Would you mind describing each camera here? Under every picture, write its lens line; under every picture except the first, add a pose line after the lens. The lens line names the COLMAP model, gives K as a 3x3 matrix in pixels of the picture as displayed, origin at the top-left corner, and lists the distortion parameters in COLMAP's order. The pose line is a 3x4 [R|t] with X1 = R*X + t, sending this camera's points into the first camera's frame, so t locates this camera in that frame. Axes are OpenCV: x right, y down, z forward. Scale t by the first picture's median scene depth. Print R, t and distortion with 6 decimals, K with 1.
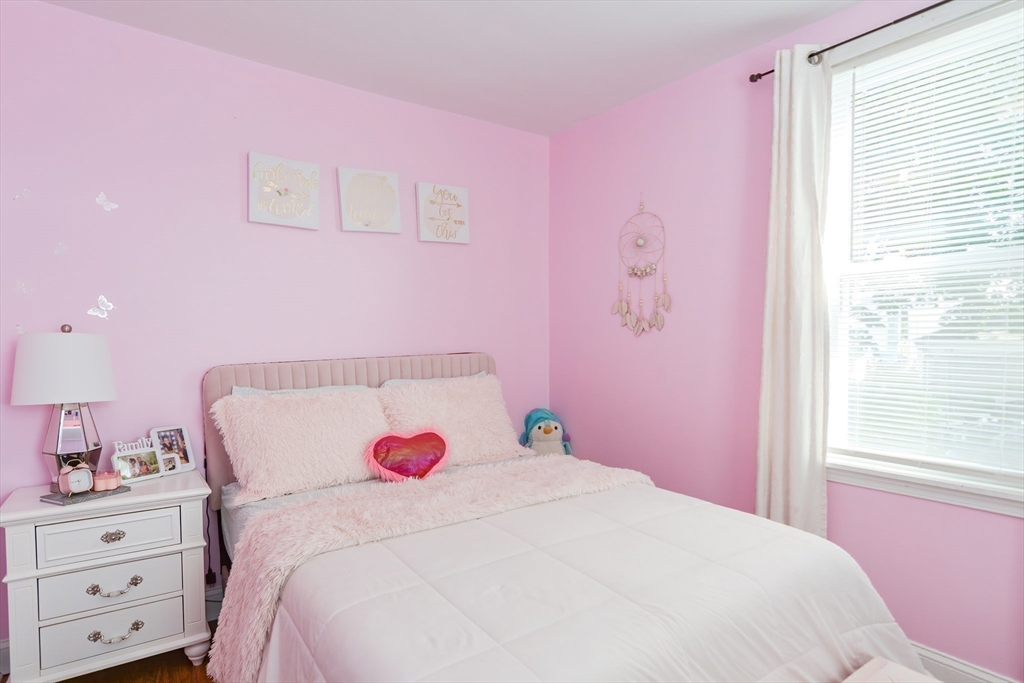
lens RADIAL K [[509.2, 0, 506.5], [0, 509.2, 371.3], [0, 0, 1]] dist [-0.015900, 0.000688]
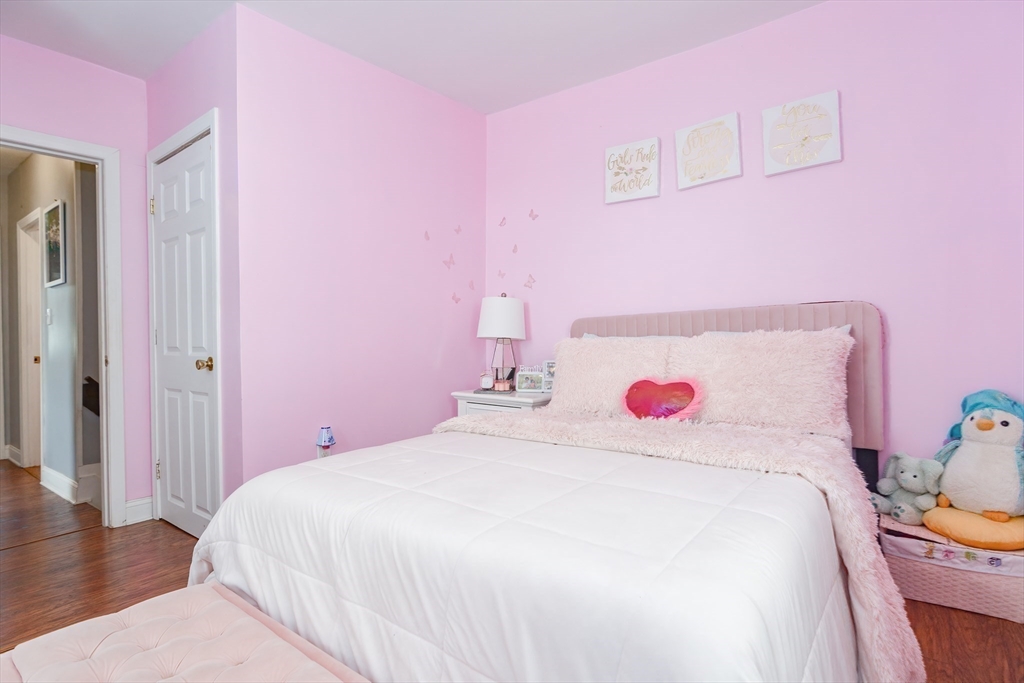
lens RADIAL K [[485.8, 0, 512.0], [0, 485.8, 341.5], [0, 0, 1]] dist [-0.015411, 0.000050]
pose [[0.354309, 0.016519, -0.934982, 0.547179], [-0.045932, 0.998945, 0.000243, 0.057865], [0.934000, 0.042859, 0.354694, 0.368537]]
